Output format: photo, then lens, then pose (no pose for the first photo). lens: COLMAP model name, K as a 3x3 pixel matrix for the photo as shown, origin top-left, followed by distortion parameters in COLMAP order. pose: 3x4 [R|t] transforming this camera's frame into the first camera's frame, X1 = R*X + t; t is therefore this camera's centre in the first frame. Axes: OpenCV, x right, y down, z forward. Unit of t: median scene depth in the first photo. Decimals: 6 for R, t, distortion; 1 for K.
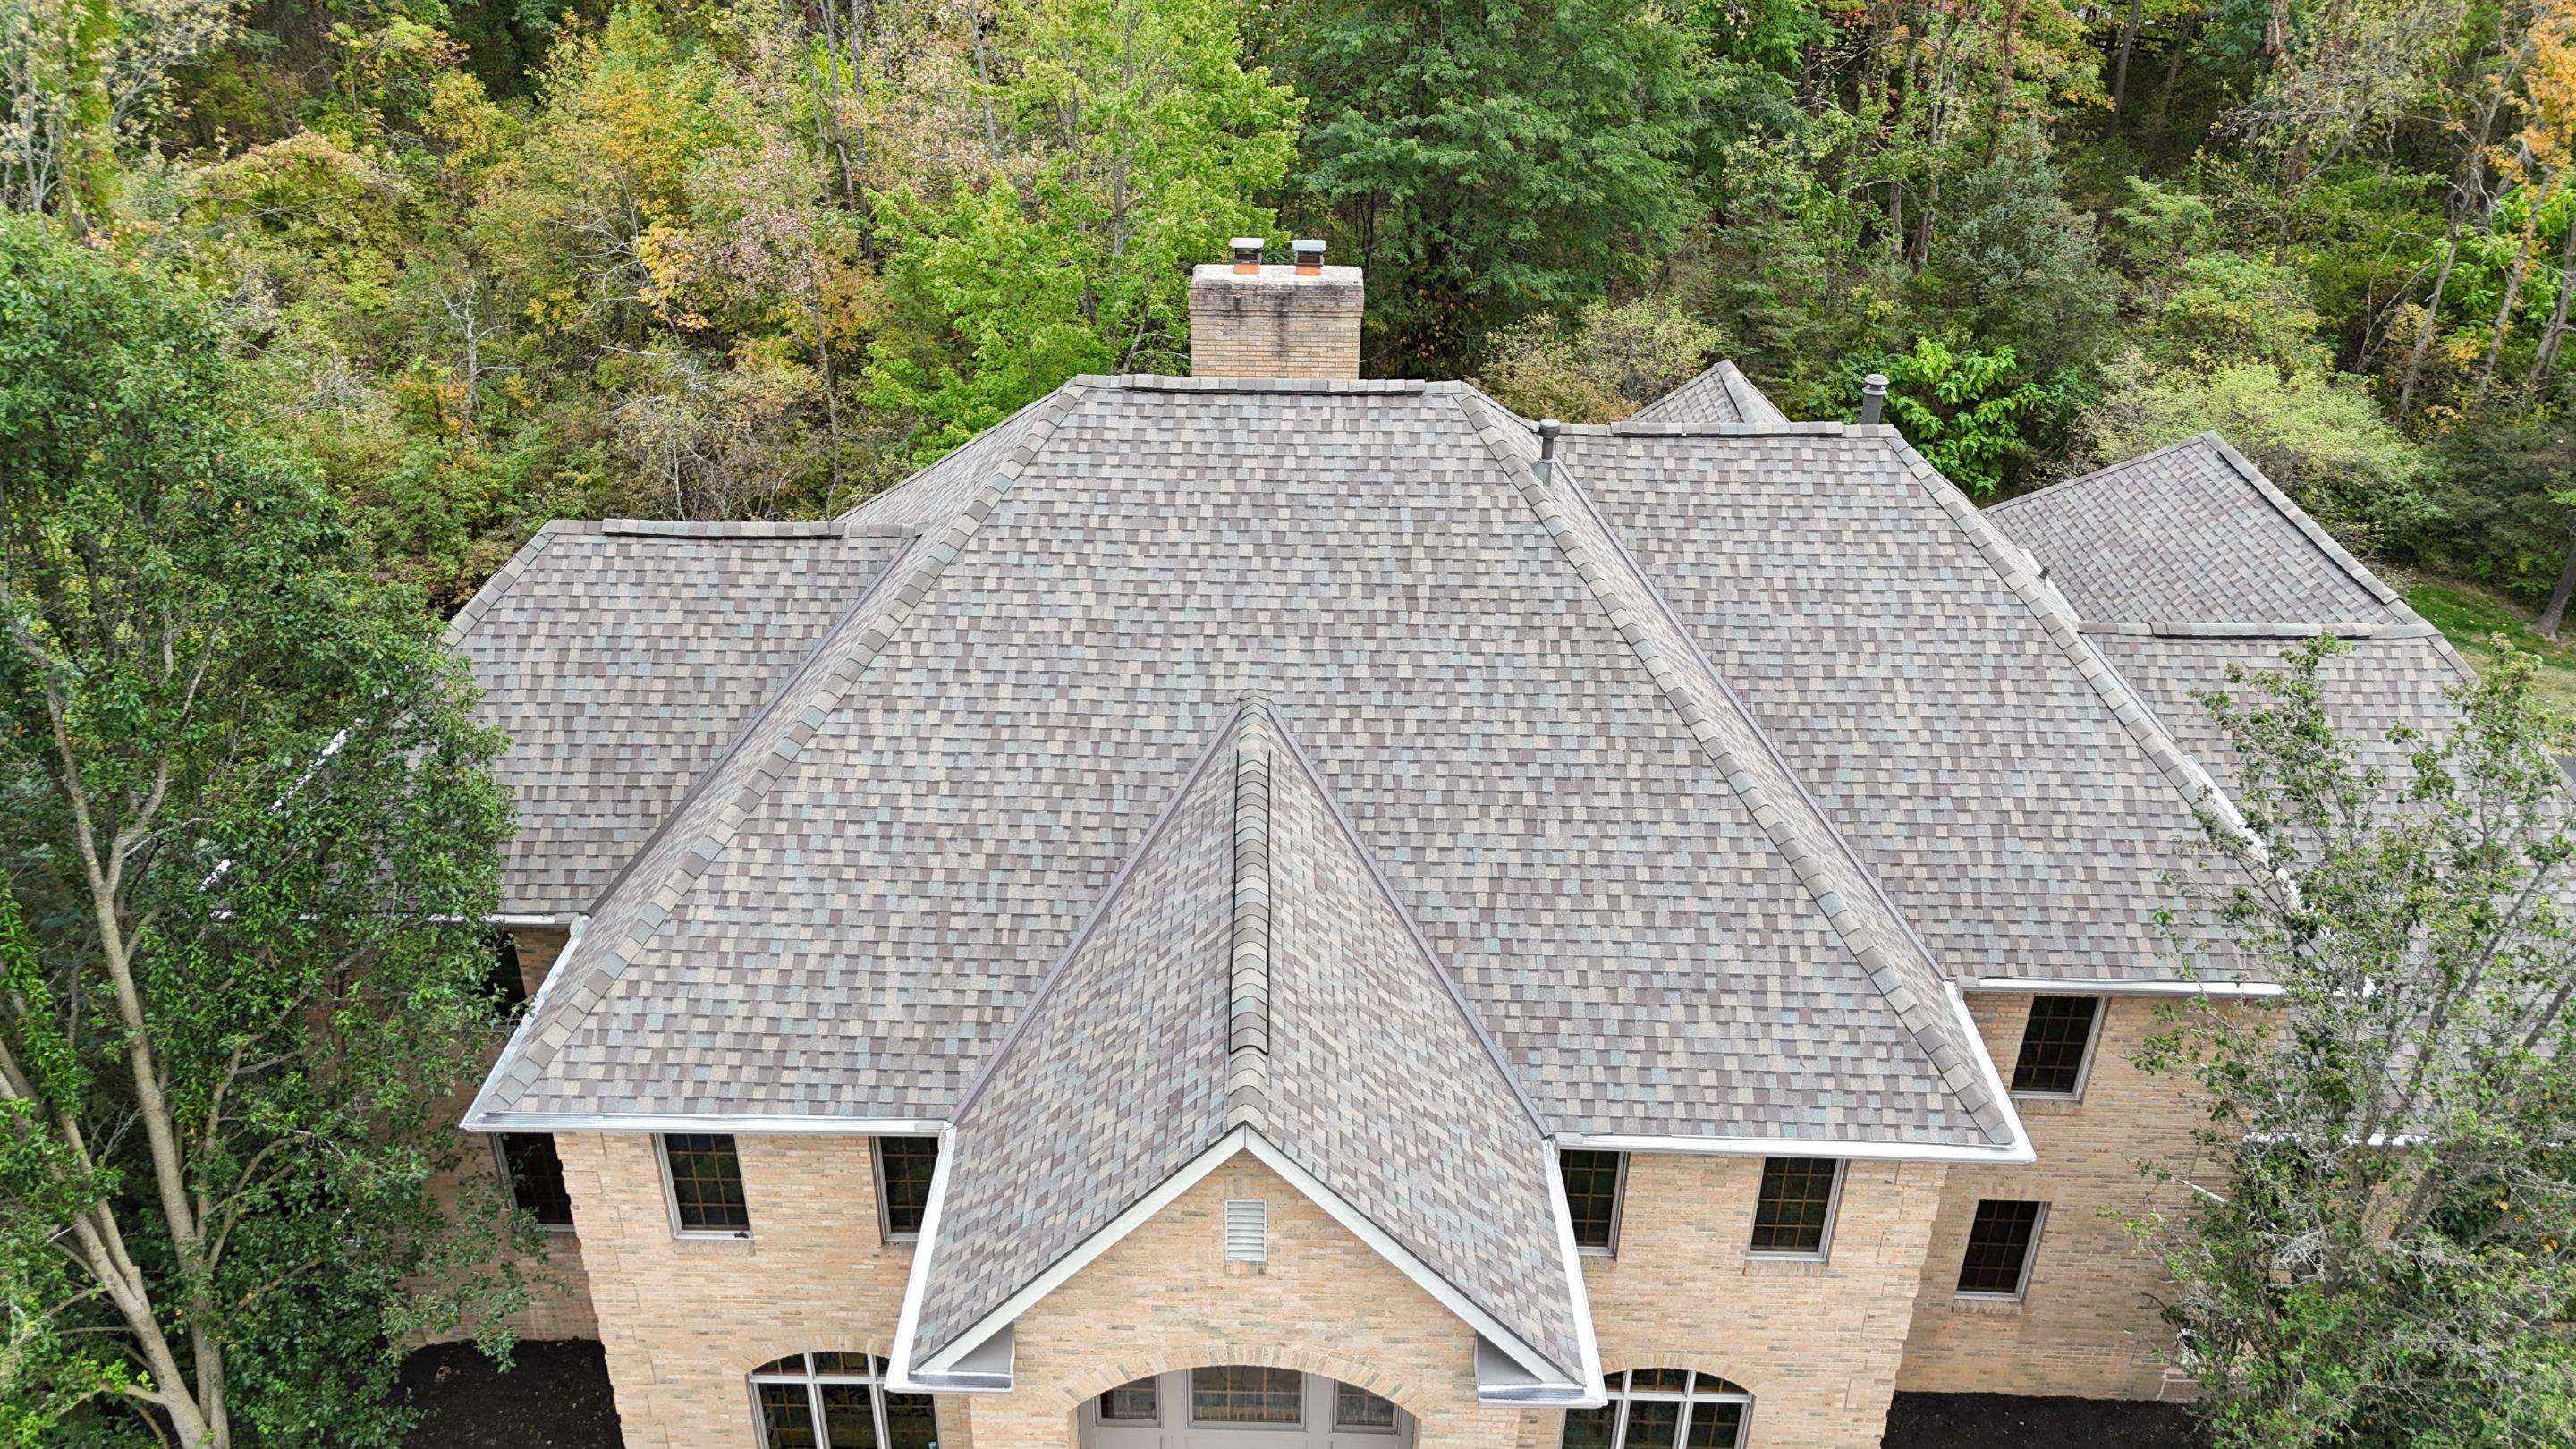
lens RADIAL K [[1894.8, 0, 1285.2], [0, 1894.8, 721.5], [0, 0, 1]] dist [0.080098, -0.078967]
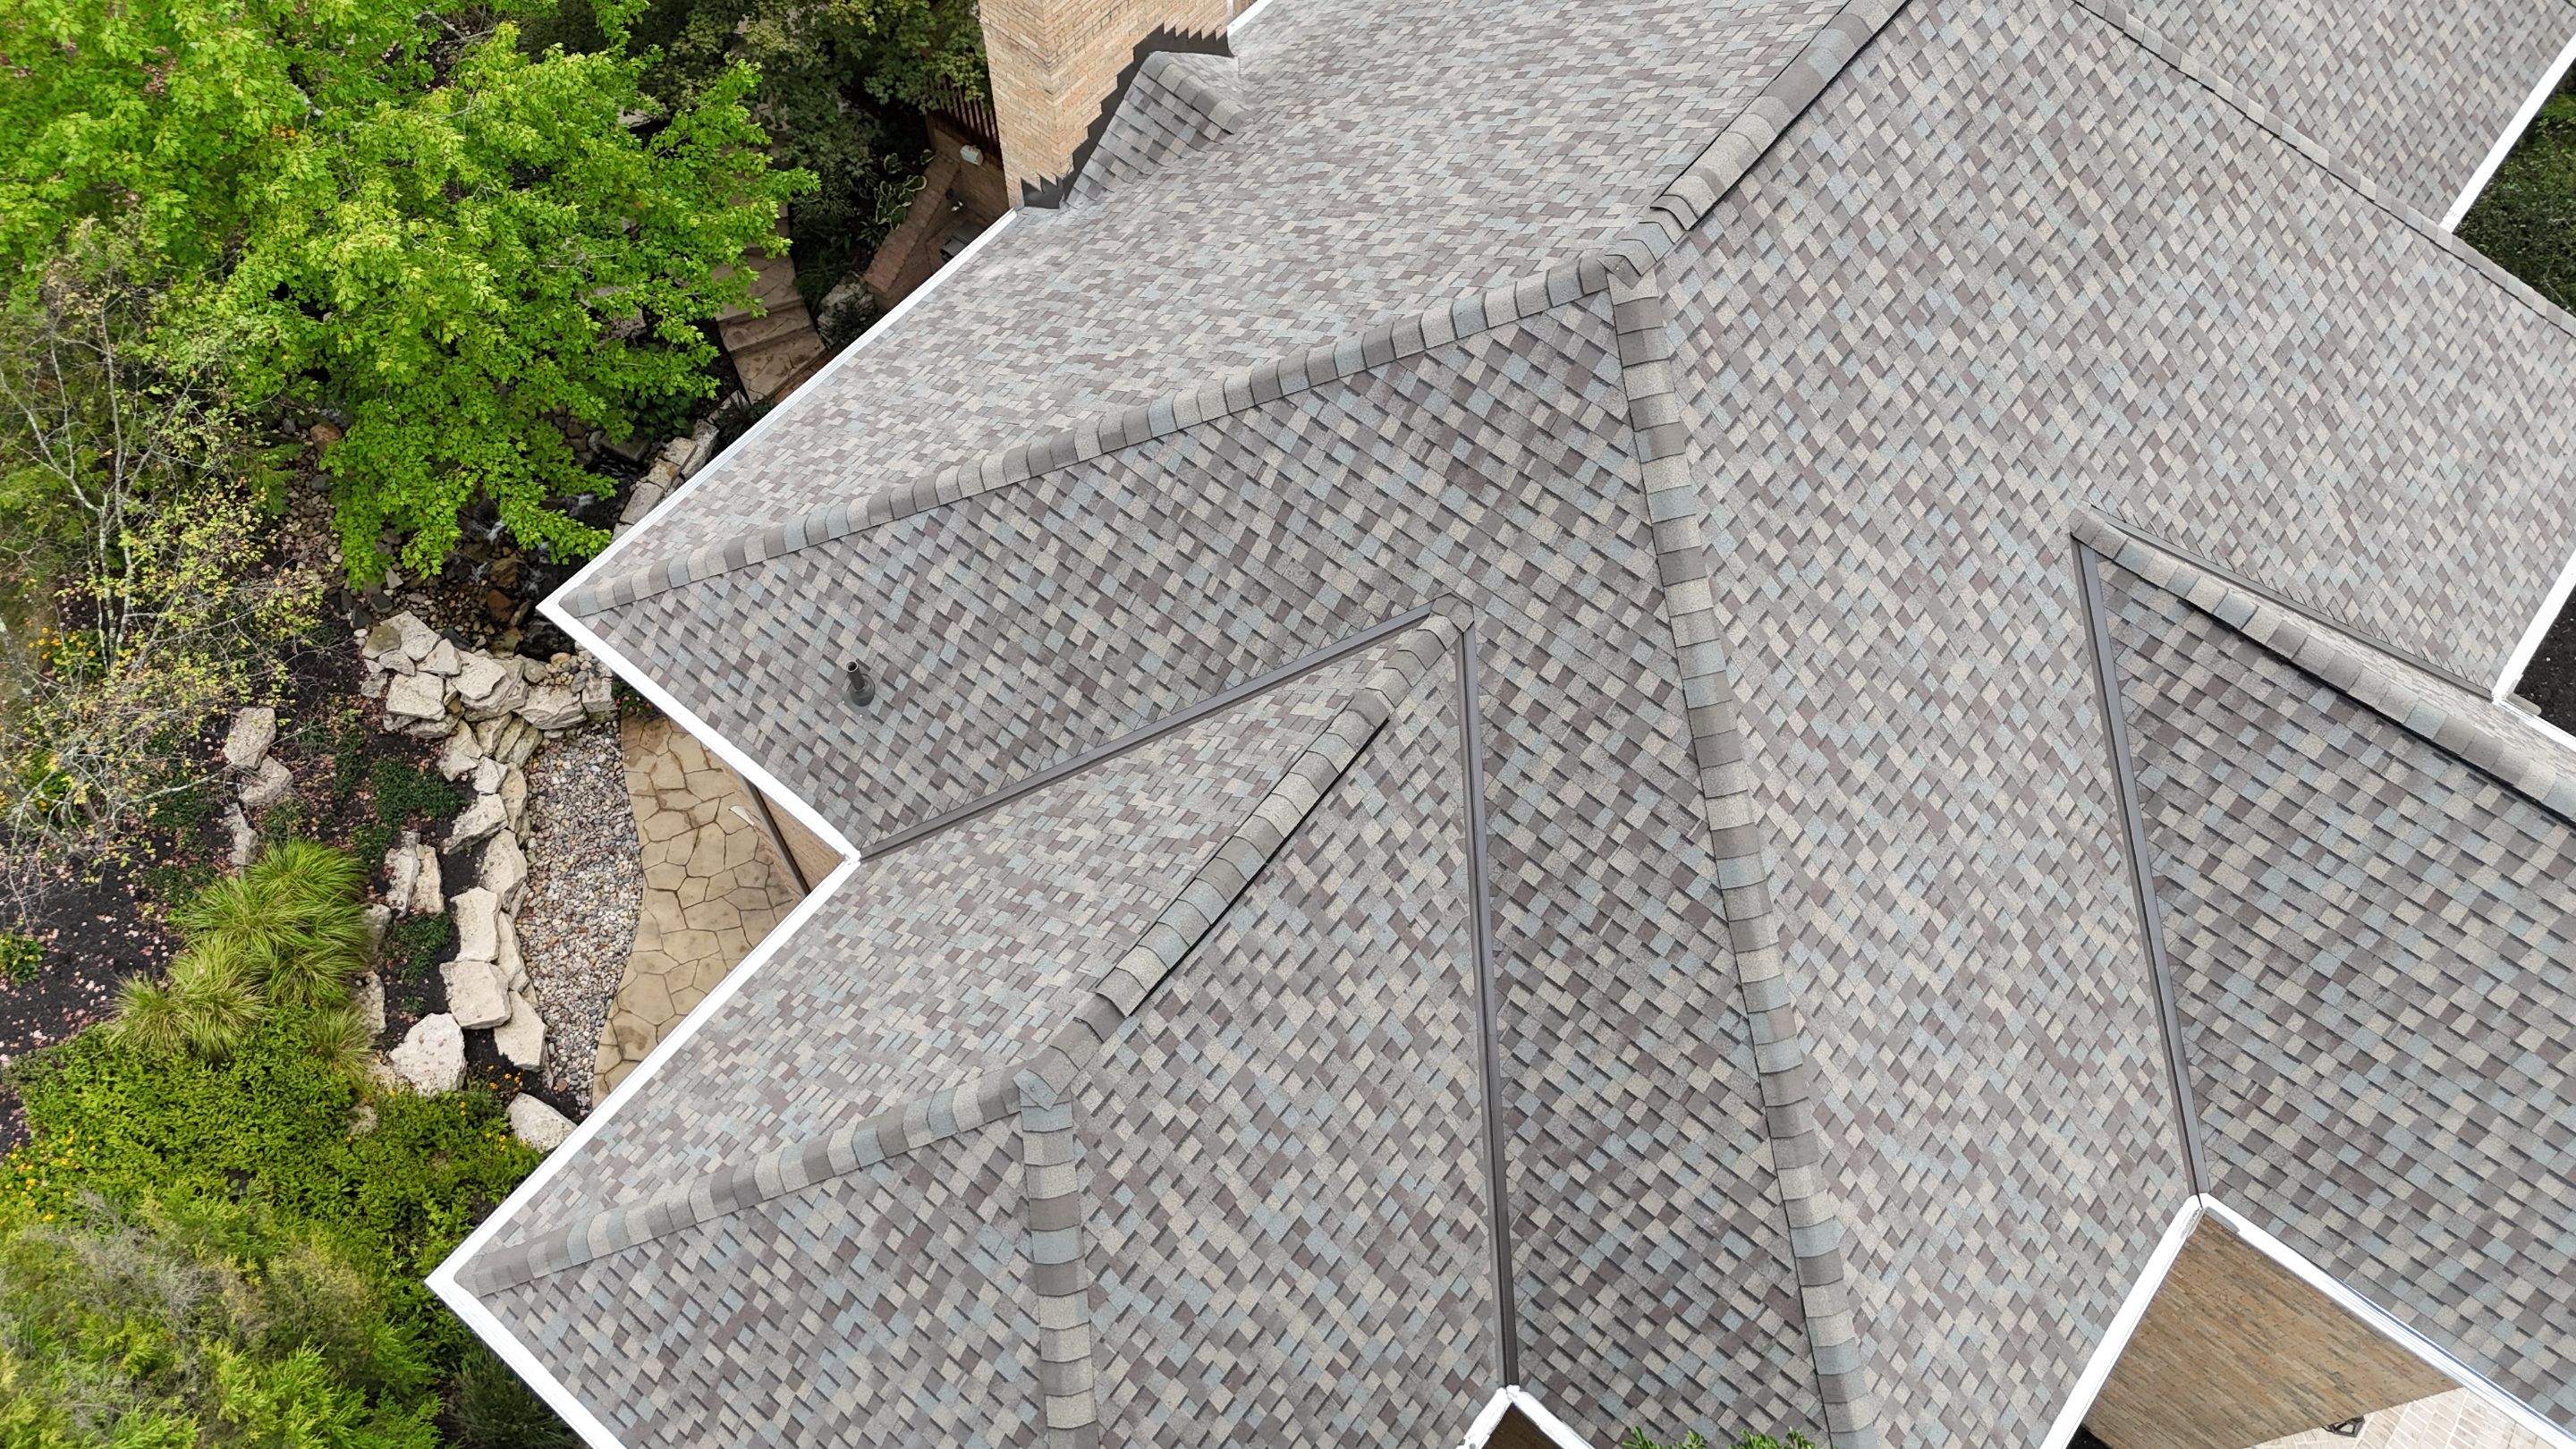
lens RADIAL K [[1894.8, 0, 1281.5], [0, 1894.8, 727.1], [0, 0, 1]] dist [0.080098, -0.078967]
pose [[0.619214, -0.695727, 0.364058, -0.498732], [0.374871, 0.669314, 0.641475, -0.513357], [-0.689961, -0.260735, 0.675256, 0.668760]]
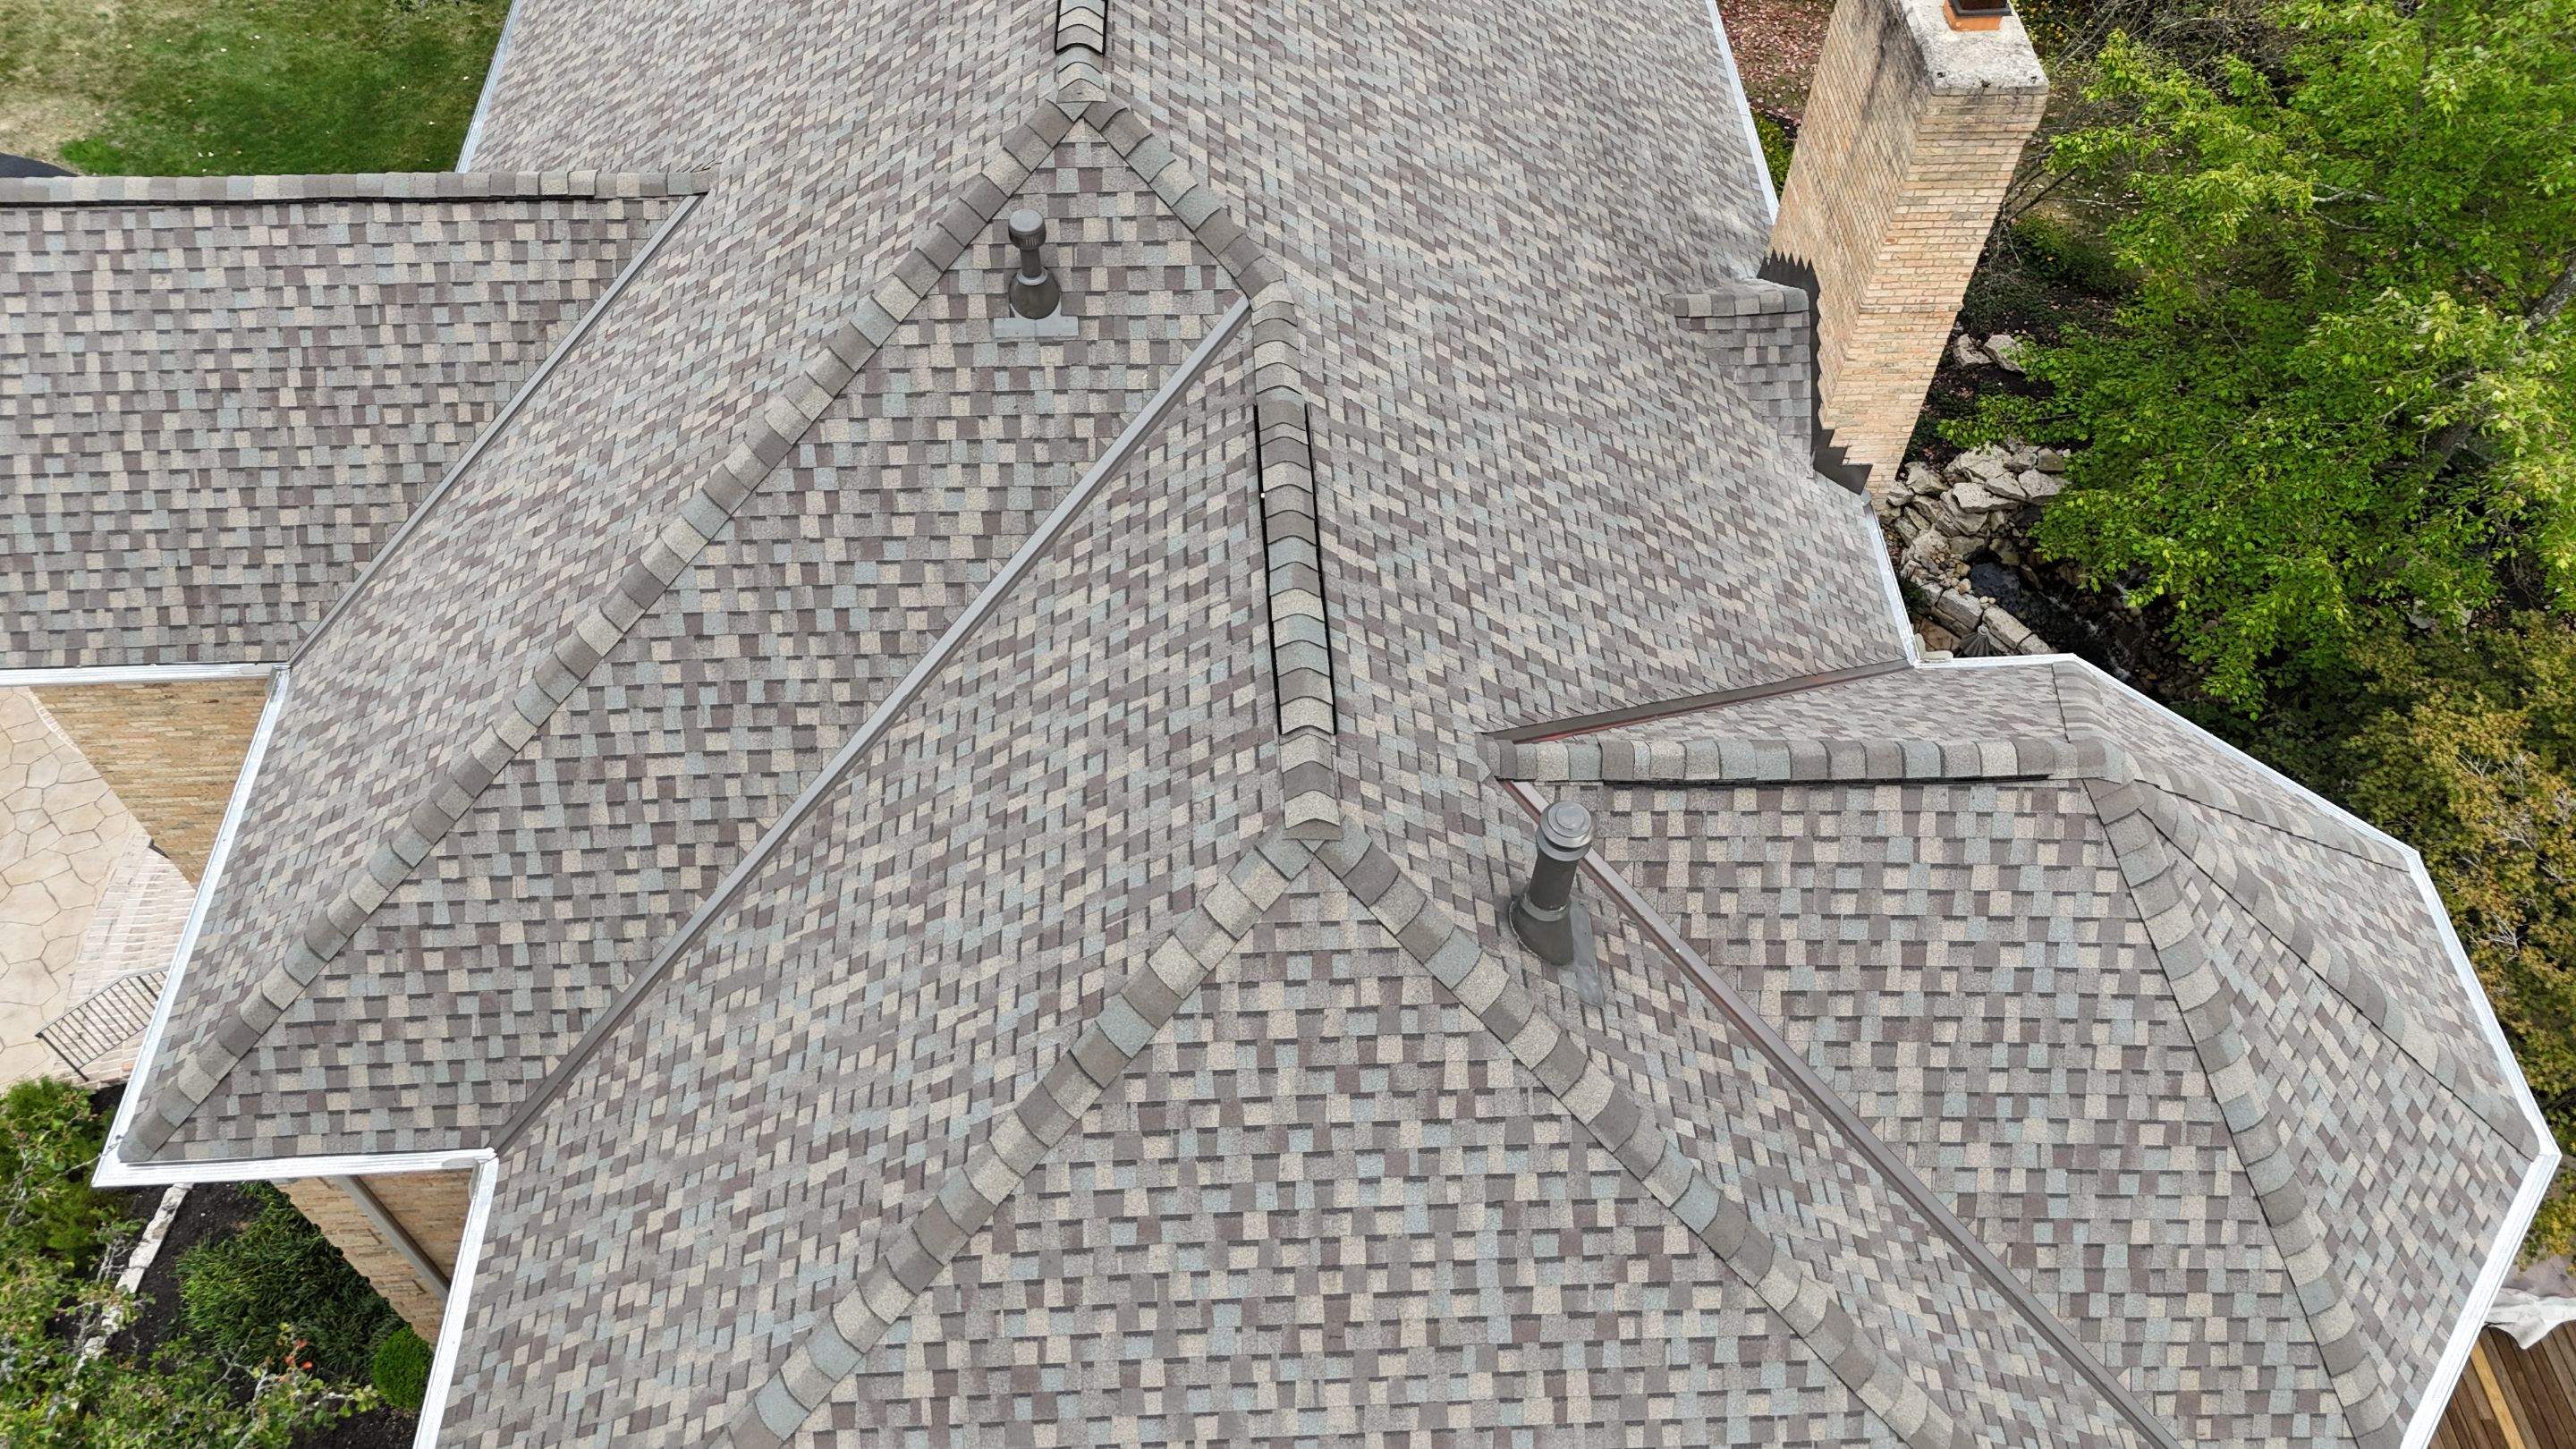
lens RADIAL K [[1894.8, 0, 1288.3], [0, 1894.8, 728.6], [0, 0, 1]] dist [0.080098, -0.078967]
pose [[0.061279, 0.785027, -0.616424, 0.634727], [-0.511862, 0.554908, 0.655801, -0.502316], [0.856879, 0.275338, 0.435830, 0.882107]]
